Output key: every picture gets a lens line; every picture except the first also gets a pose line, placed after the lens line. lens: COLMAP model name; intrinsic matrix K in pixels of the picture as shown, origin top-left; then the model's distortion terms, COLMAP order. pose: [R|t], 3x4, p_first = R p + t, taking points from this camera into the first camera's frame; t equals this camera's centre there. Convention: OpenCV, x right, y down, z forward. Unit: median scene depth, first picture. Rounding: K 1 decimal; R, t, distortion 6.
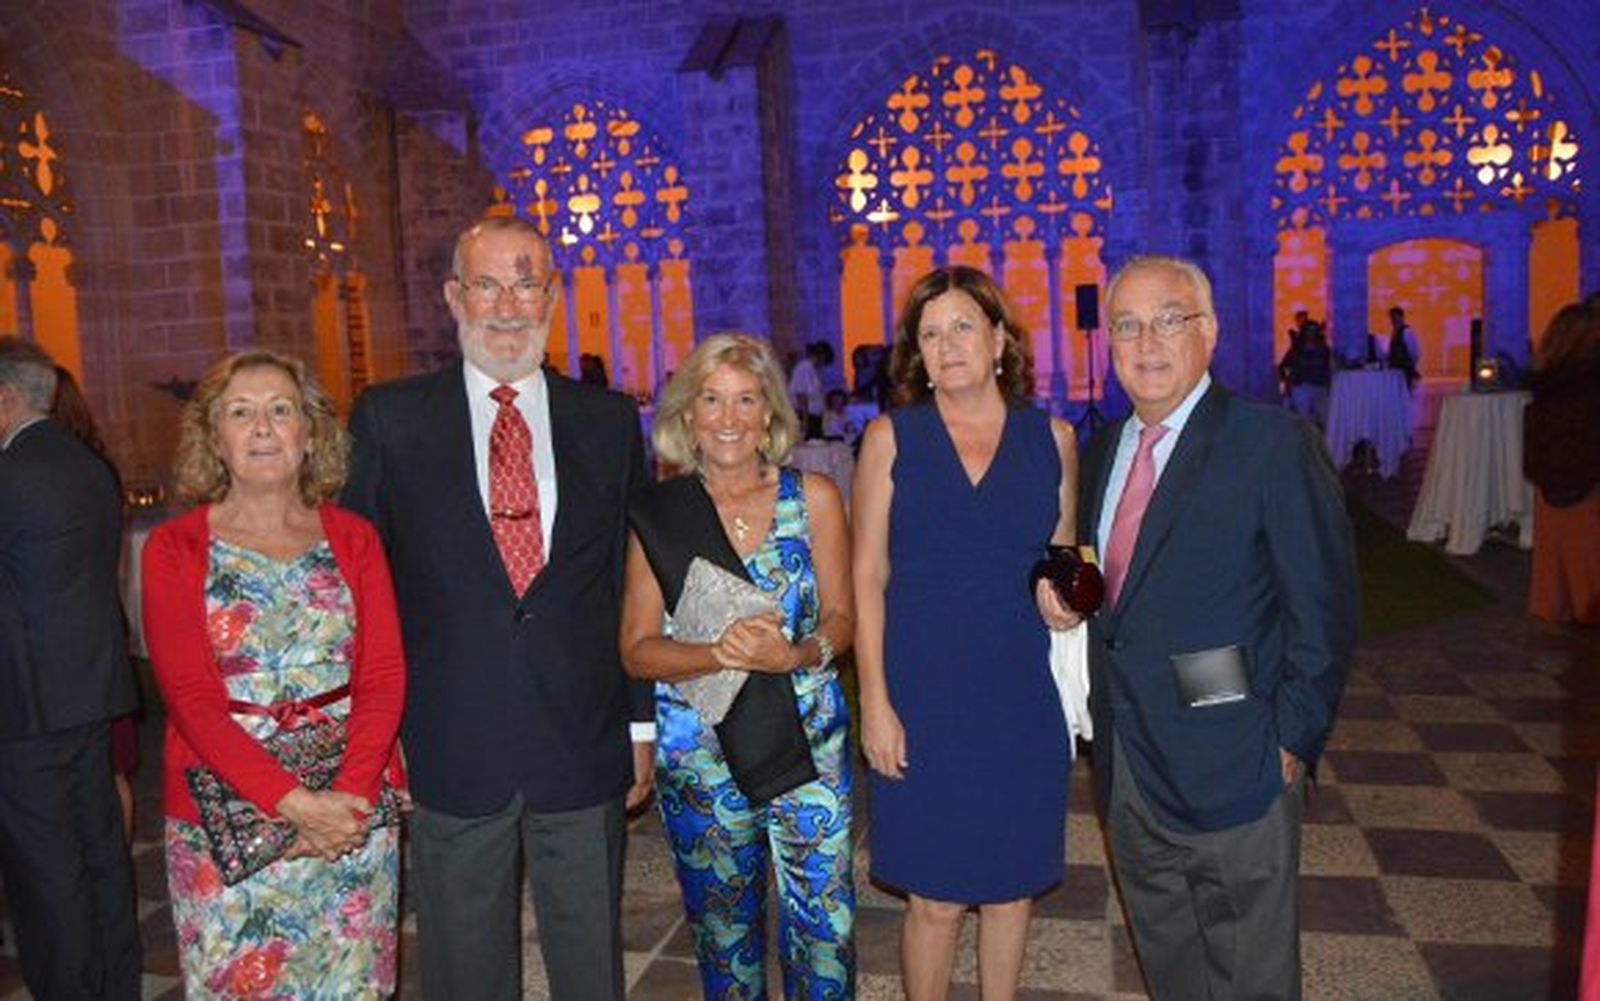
lens RADIAL K [[1259.7, 0, 789.3], [0, 1259.7, 490.3], [0, 0, 1]] dist [-0.083121, 0.032299]
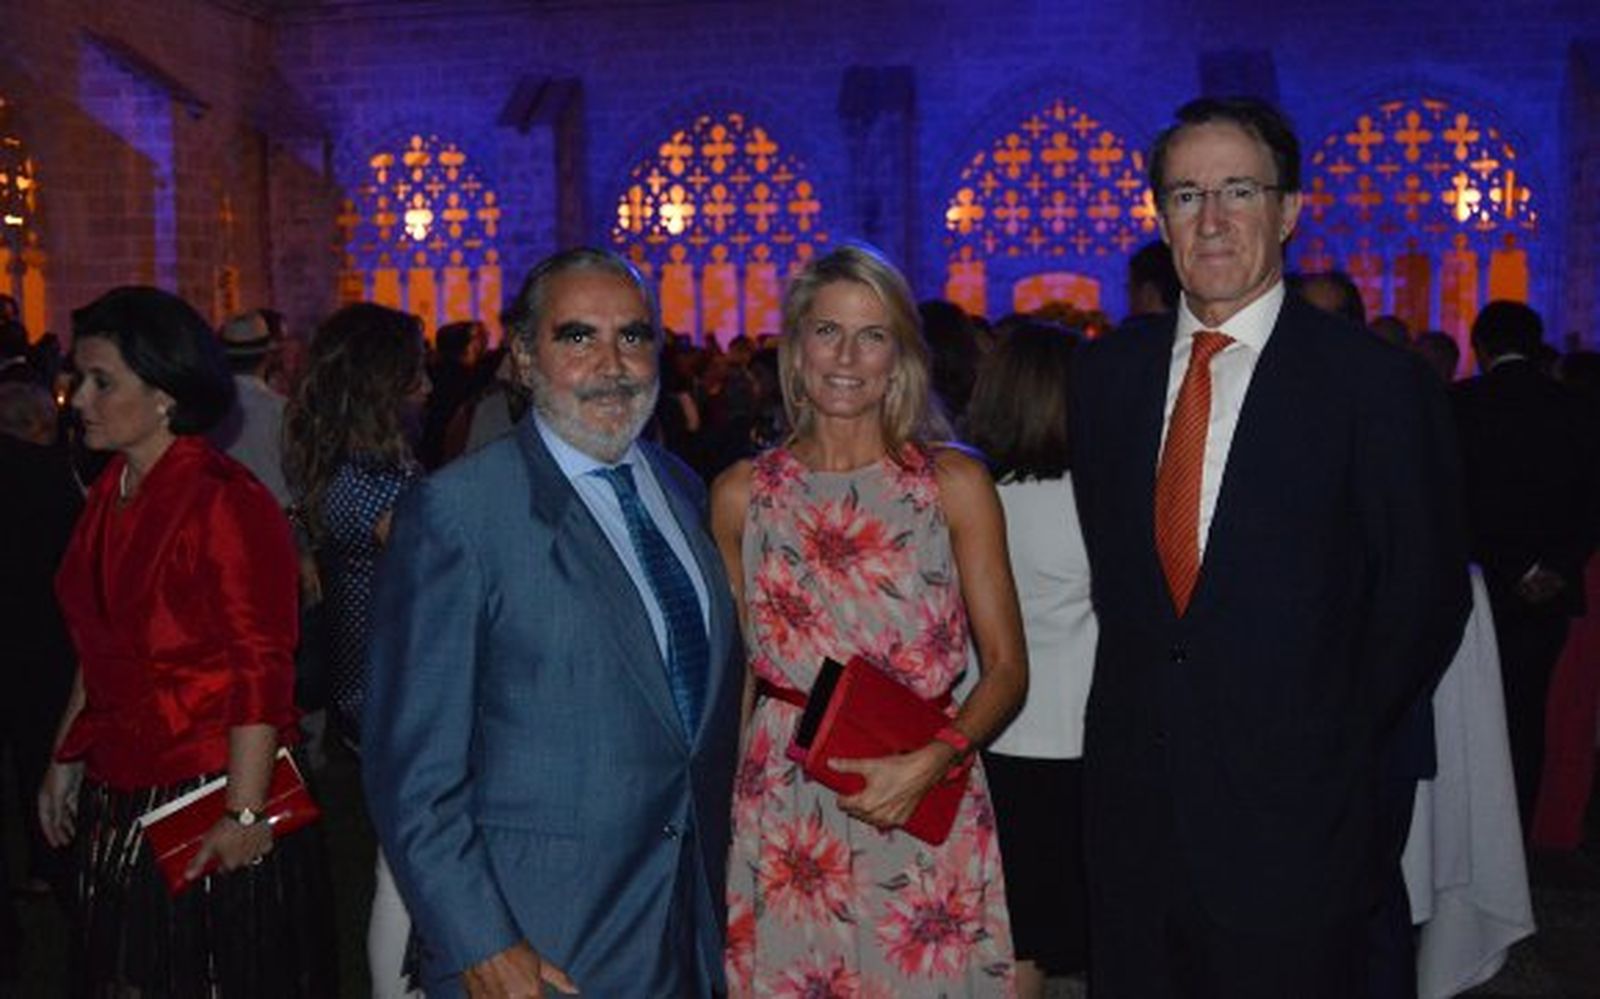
lens RADIAL K [[1505.8, 0, 812.9], [0, 1505.8, 501.2], [0, 0, 1]] dist [-0.062145, 0.000000]
pose [[0.994413, 0.023625, 0.102881, 0.086684], [-0.023326, 0.999719, -0.004108, 0.054523], [-0.102950, 0.001686, 0.994685, -0.567296]]
